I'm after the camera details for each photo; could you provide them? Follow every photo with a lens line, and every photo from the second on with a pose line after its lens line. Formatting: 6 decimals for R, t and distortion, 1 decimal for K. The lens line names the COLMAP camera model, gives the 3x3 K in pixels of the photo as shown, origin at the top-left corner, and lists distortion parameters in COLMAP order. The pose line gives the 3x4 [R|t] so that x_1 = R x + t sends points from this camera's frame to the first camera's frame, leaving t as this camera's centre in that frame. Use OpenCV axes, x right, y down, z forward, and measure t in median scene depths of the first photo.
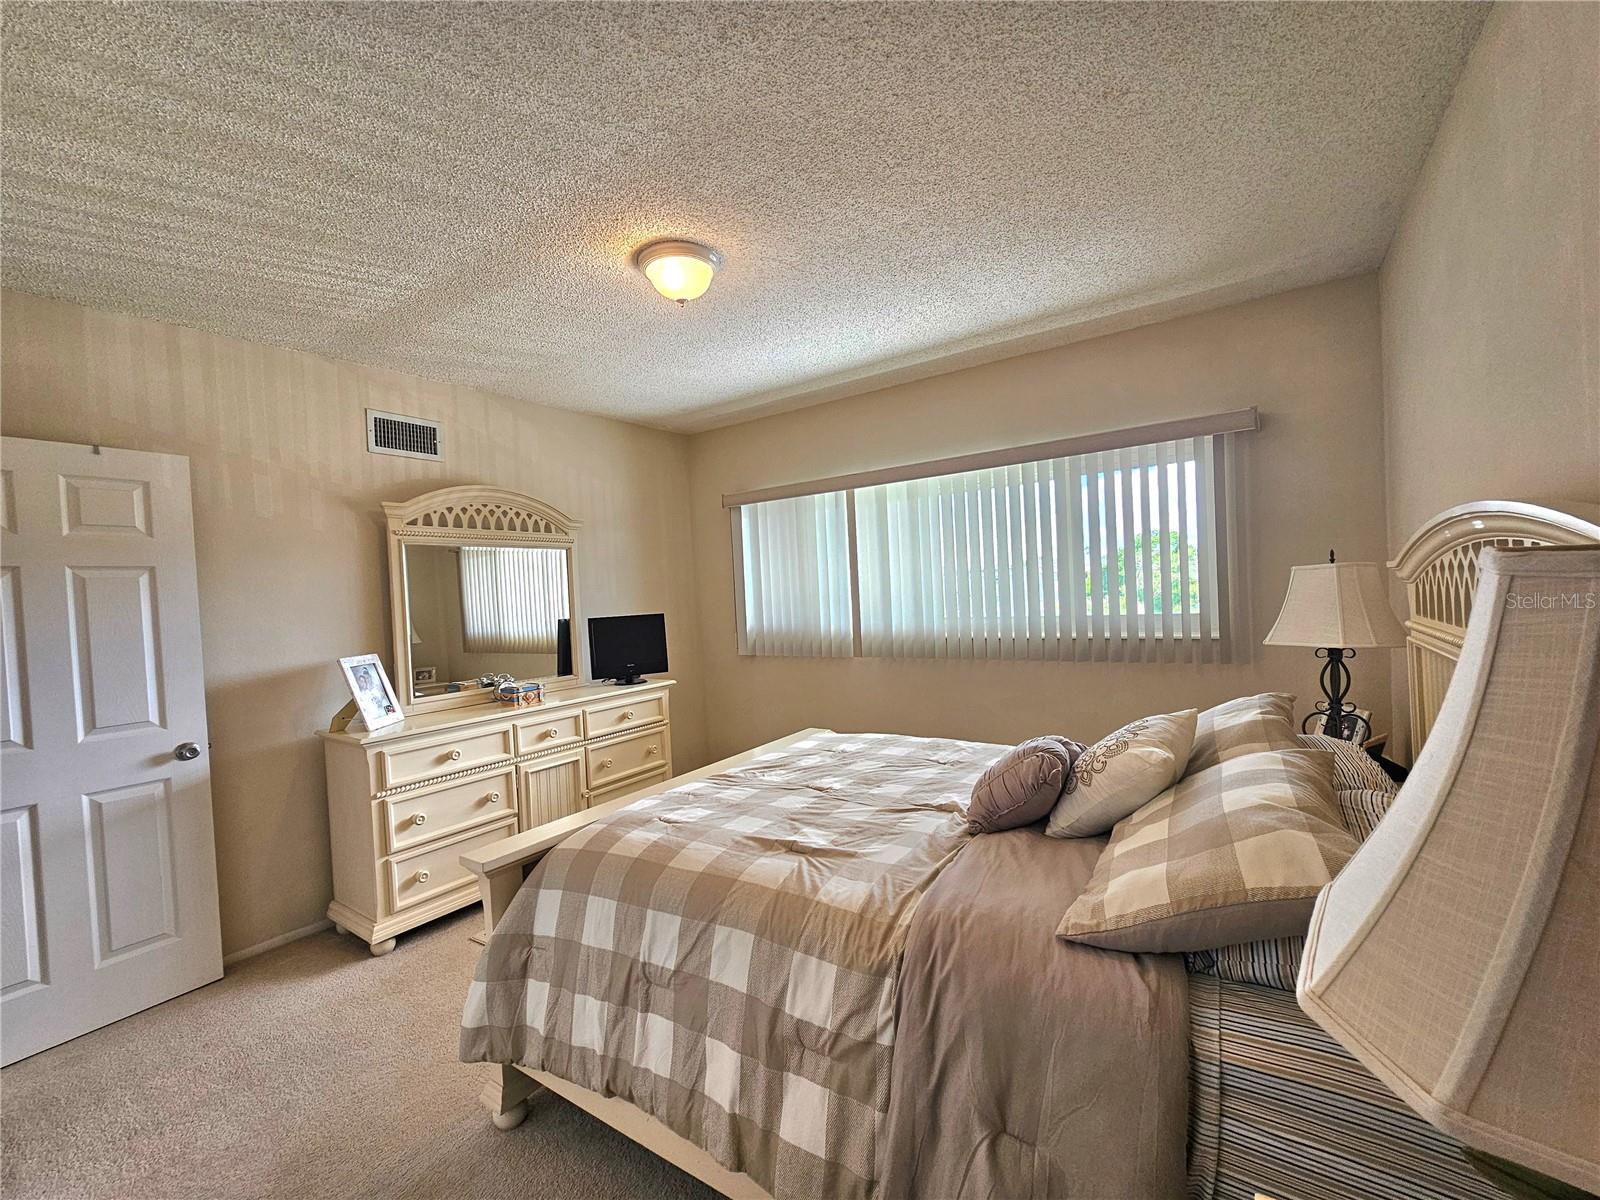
lens RADIAL K [[654.3, 0, 806.4], [0, 654.3, 604.1], [0, 0, 1]] dist [0.000600, 0.000415]
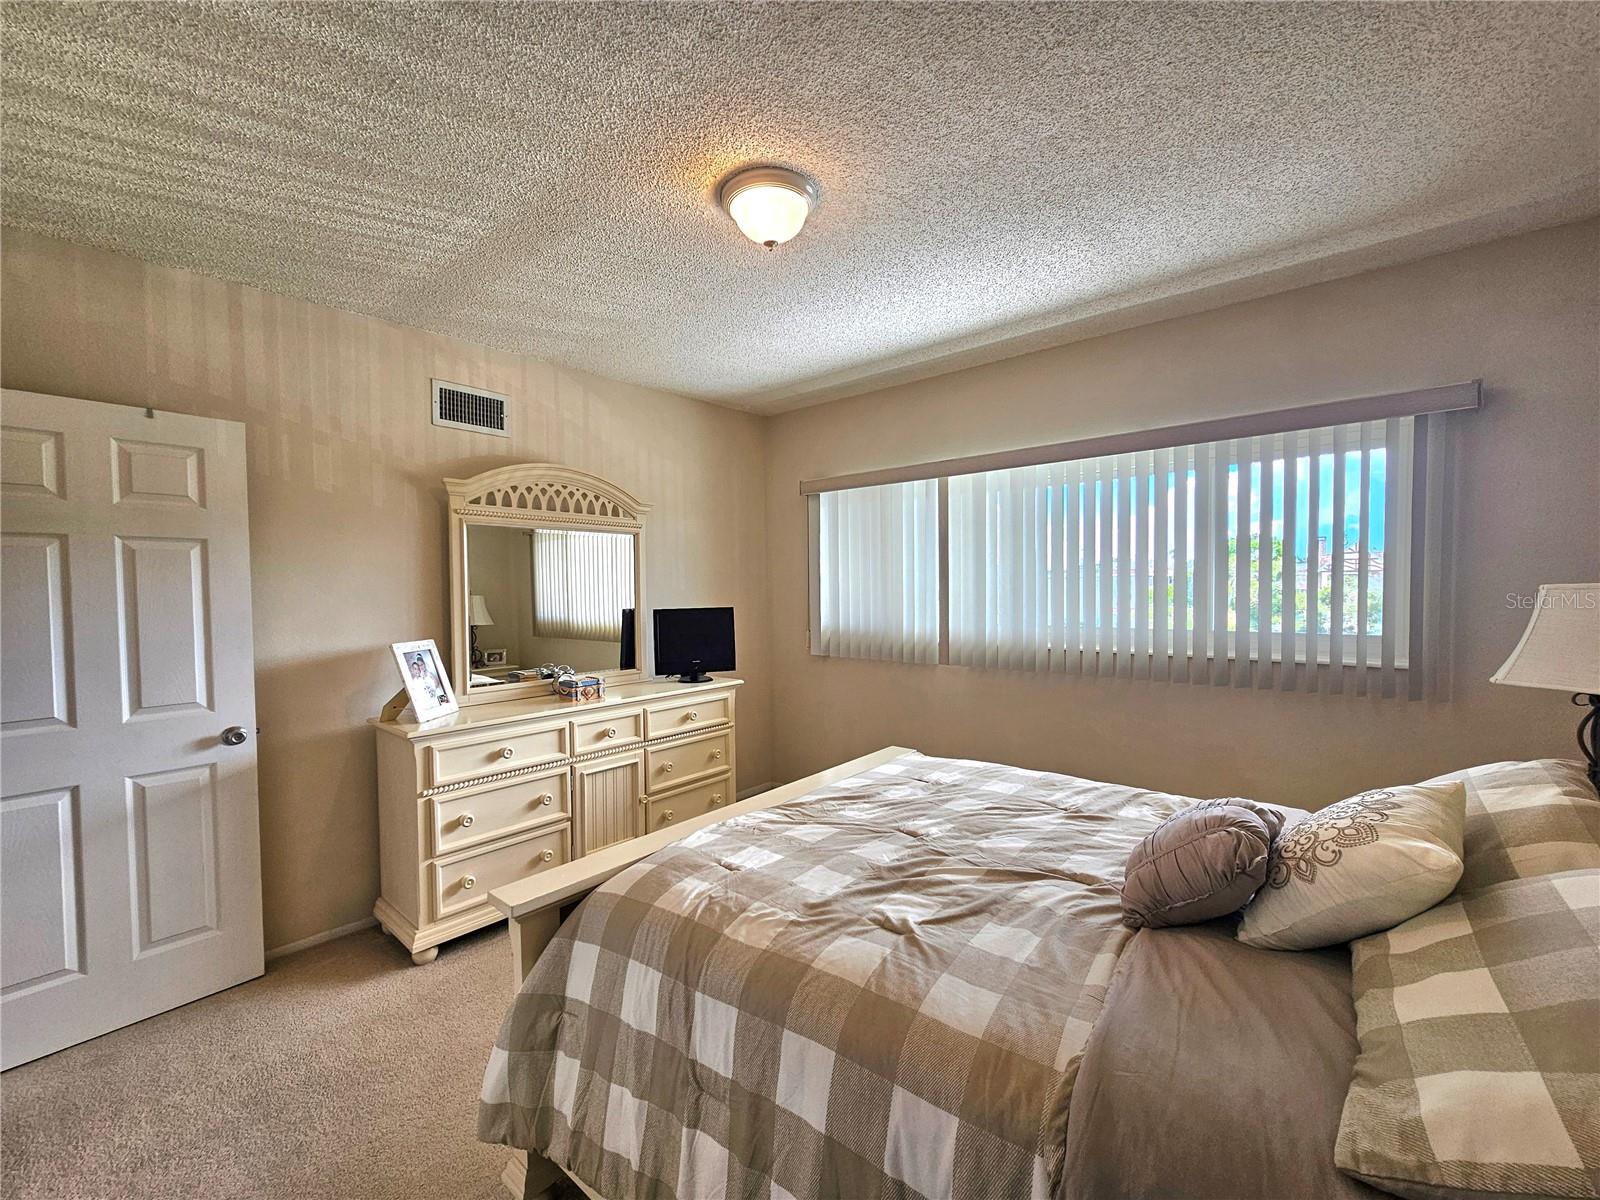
lens RADIAL K [[646.8, 0, 800.0], [0, 646.8, 600.0], [0, 0, 1]] dist [-0.002063, 0.000132]
pose [[0.993161, 0.040061, -0.109664, -0.037294], [-0.039577, 0.999195, 0.006584, -0.008746], [0.109839, -0.002198, 0.993947, 0.152697]]
